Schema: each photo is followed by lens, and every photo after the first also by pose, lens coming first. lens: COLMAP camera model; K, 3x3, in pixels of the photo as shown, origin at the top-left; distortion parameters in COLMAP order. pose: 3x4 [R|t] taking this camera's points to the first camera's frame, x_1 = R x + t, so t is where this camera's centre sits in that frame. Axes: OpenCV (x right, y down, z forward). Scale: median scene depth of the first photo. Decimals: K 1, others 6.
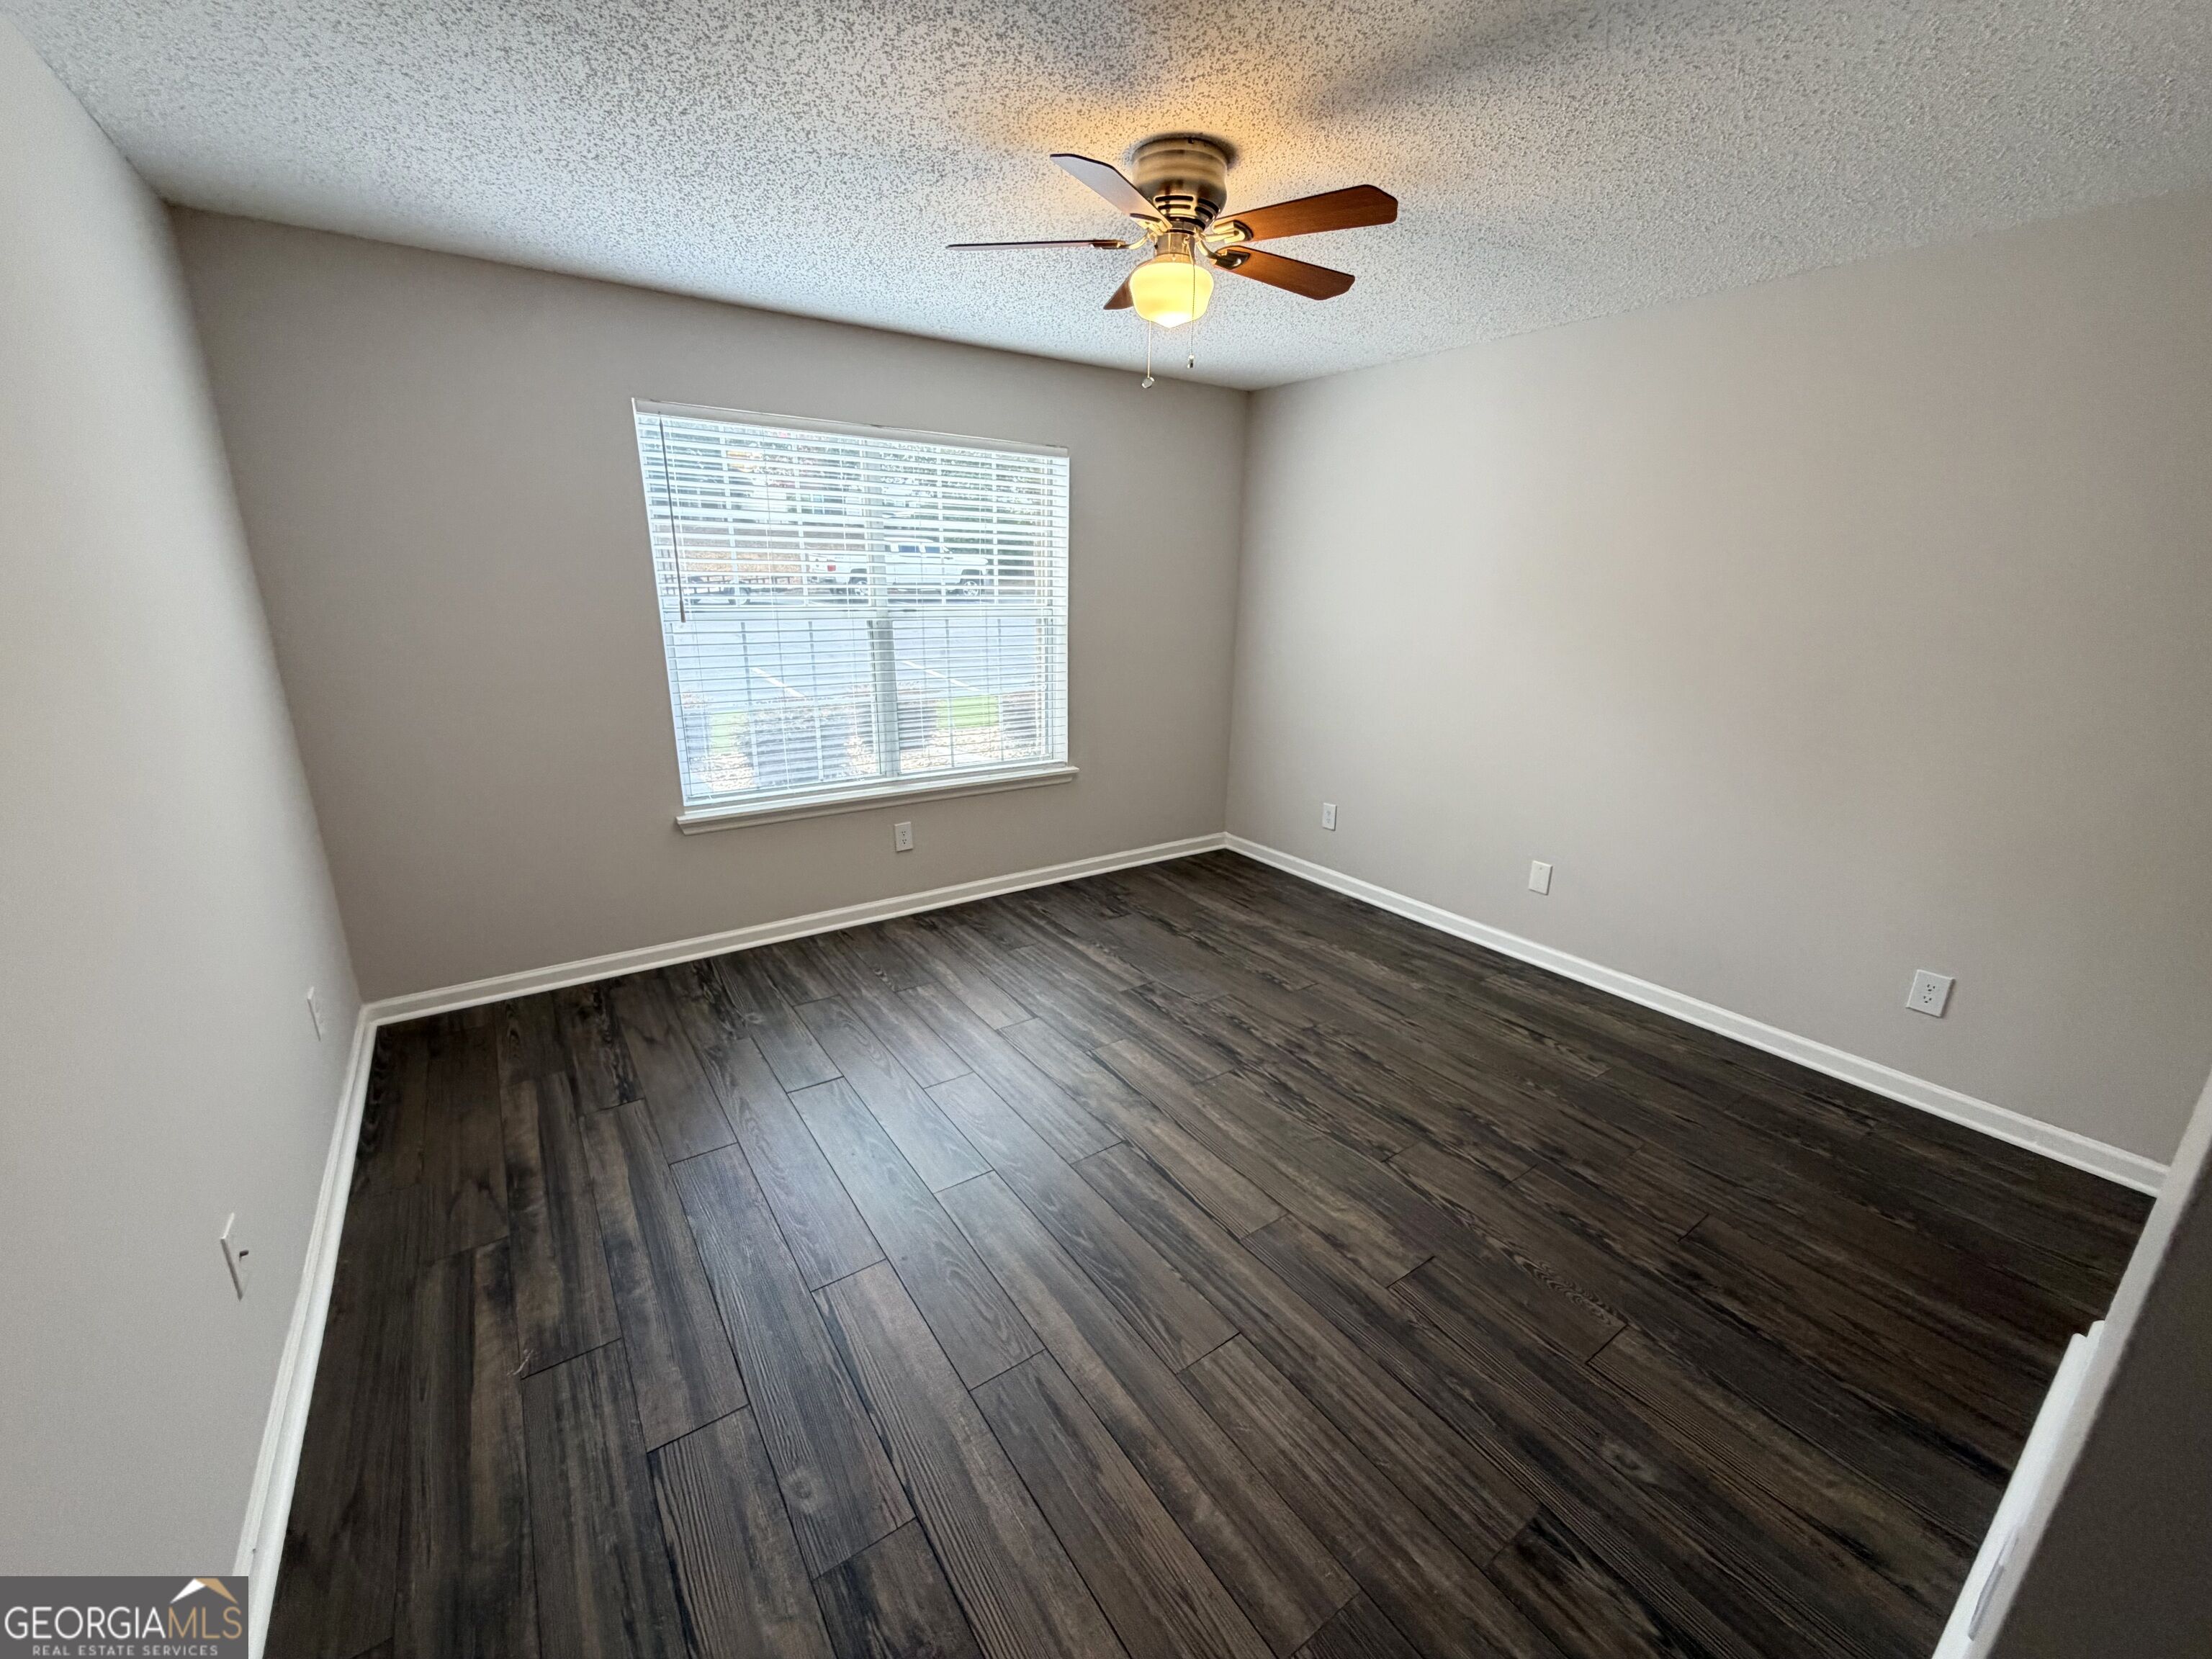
lens RADIAL K [[889.7, 0, 1116.8], [0, 889.7, 831.6], [0, 0, 1]] dist [-0.002329, 0.000066]
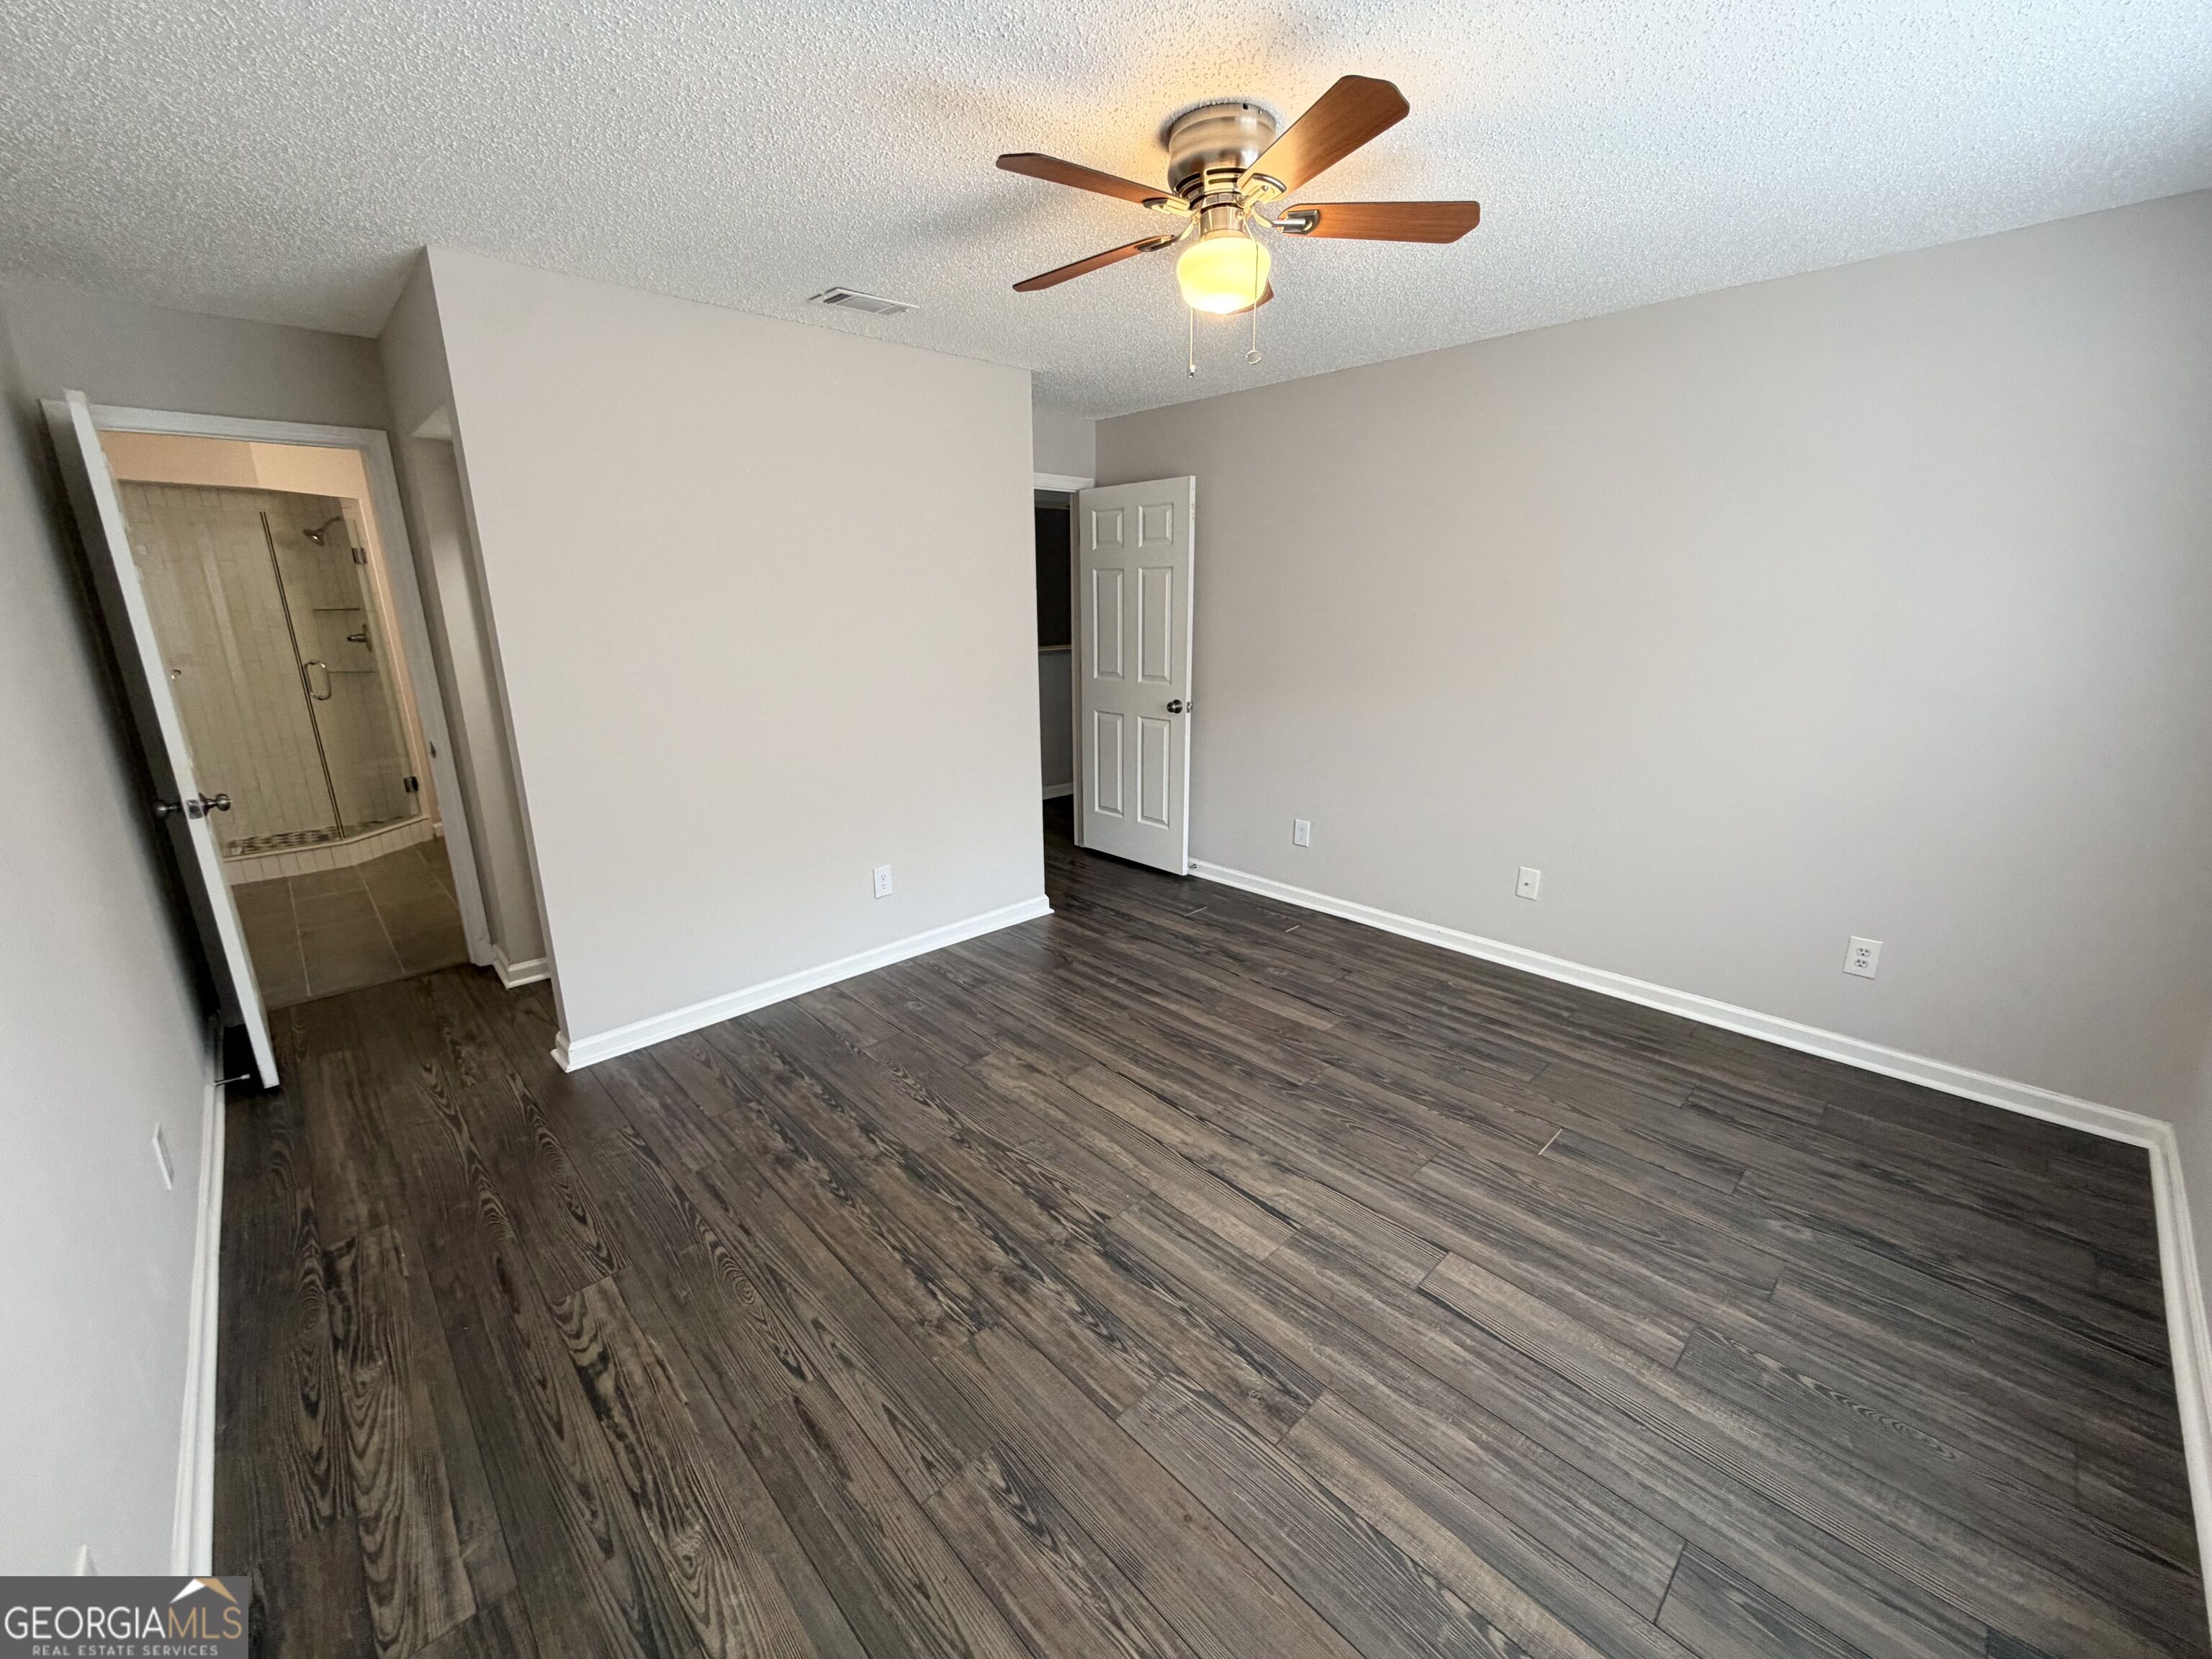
lens RADIAL K [[889.7, 0, 1116.0], [0, 889.7, 831.1], [0, 0, 1]] dist [-0.002329, 0.000066]
pose [[-0.988556, 0.032728, -0.147260, 0.240472], [-0.048034, 0.857082, 0.512936, -0.453351], [0.143002, 0.514140, -0.845701, 1.580194]]
